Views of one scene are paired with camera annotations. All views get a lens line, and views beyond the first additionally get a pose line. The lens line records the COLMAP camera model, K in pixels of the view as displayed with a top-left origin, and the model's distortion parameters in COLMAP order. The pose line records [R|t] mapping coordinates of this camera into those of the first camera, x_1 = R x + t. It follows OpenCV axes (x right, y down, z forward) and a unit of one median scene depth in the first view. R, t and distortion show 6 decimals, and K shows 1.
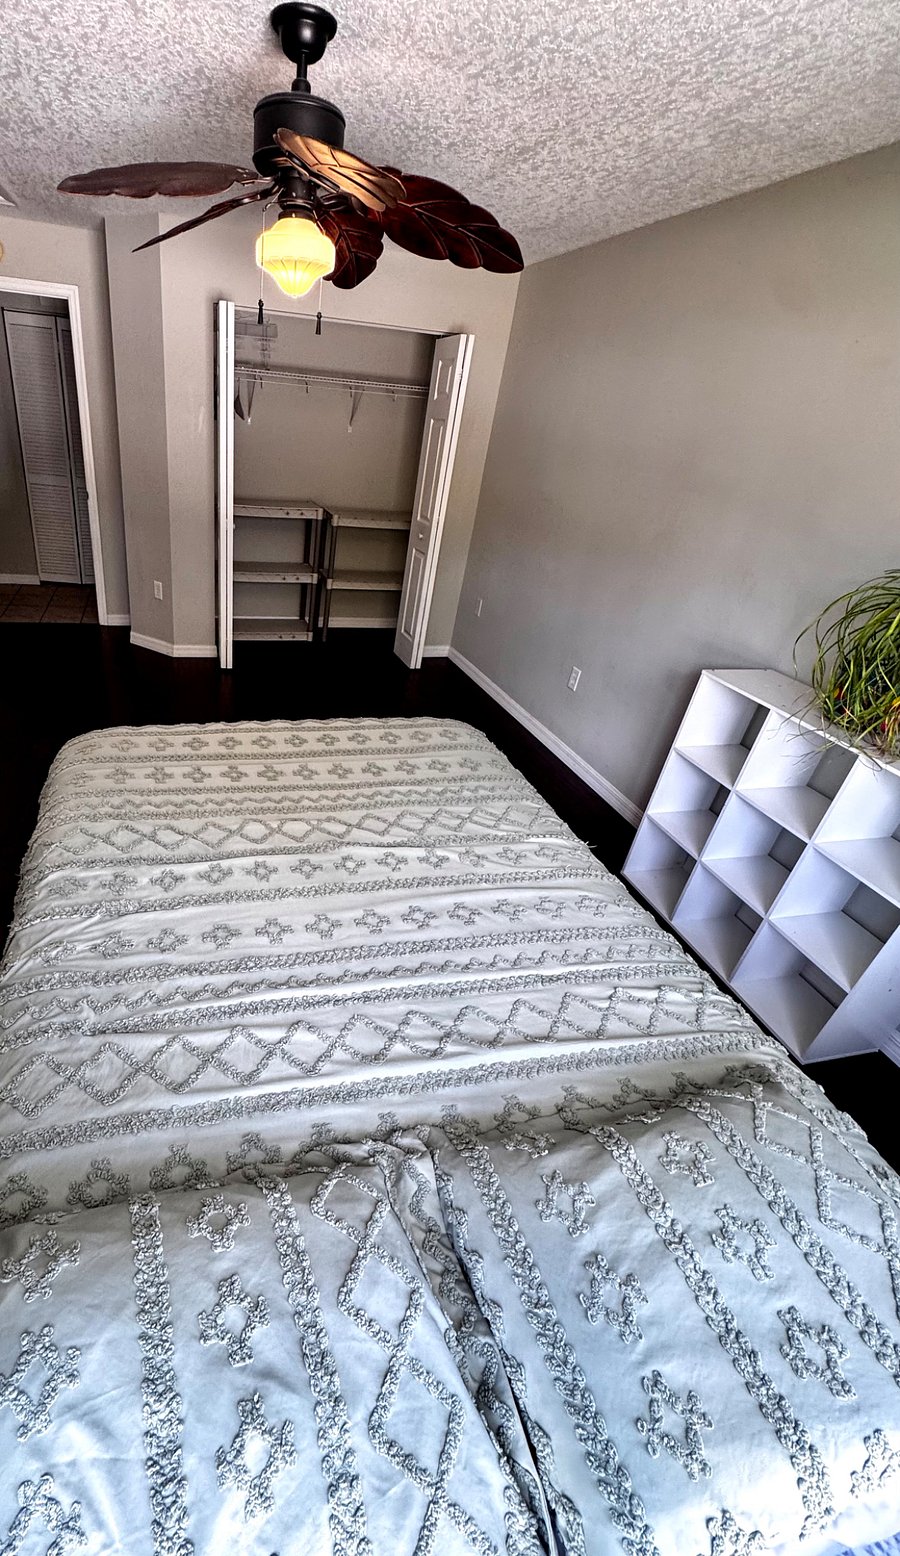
lens RADIAL K [[626.7, 0, 328.4], [0, 626.7, 775.0], [0, 0, 1]] dist [0.002644, 0.000346]
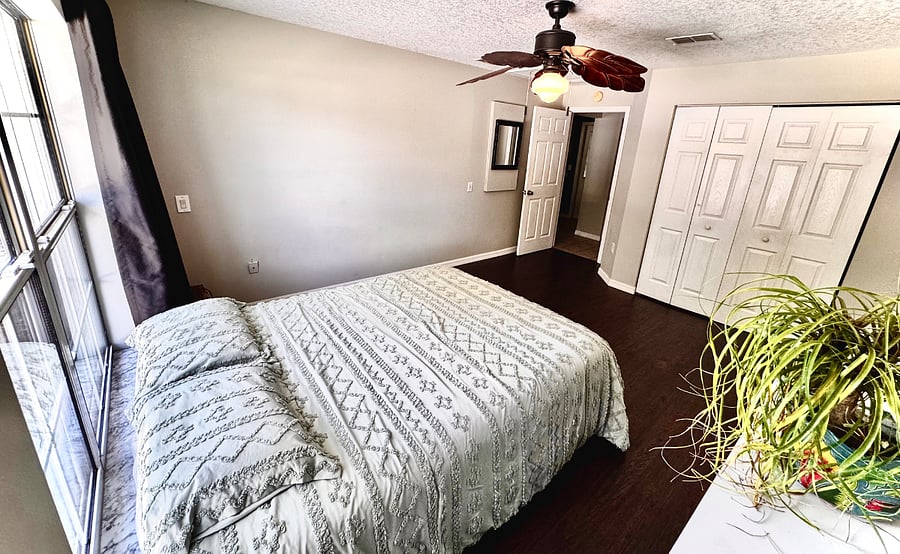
lens RADIAL K [[364.6, 0, 449.1], [0, 364.6, 248.0], [0, 0, 1]] dist [-0.001507, -0.000148]
pose [[0.443154, 0.203950, -0.872937, 1.075825], [-0.468323, 0.882998, -0.031448, -0.114306], [0.764387, 0.422752, 0.486819, 0.348661]]
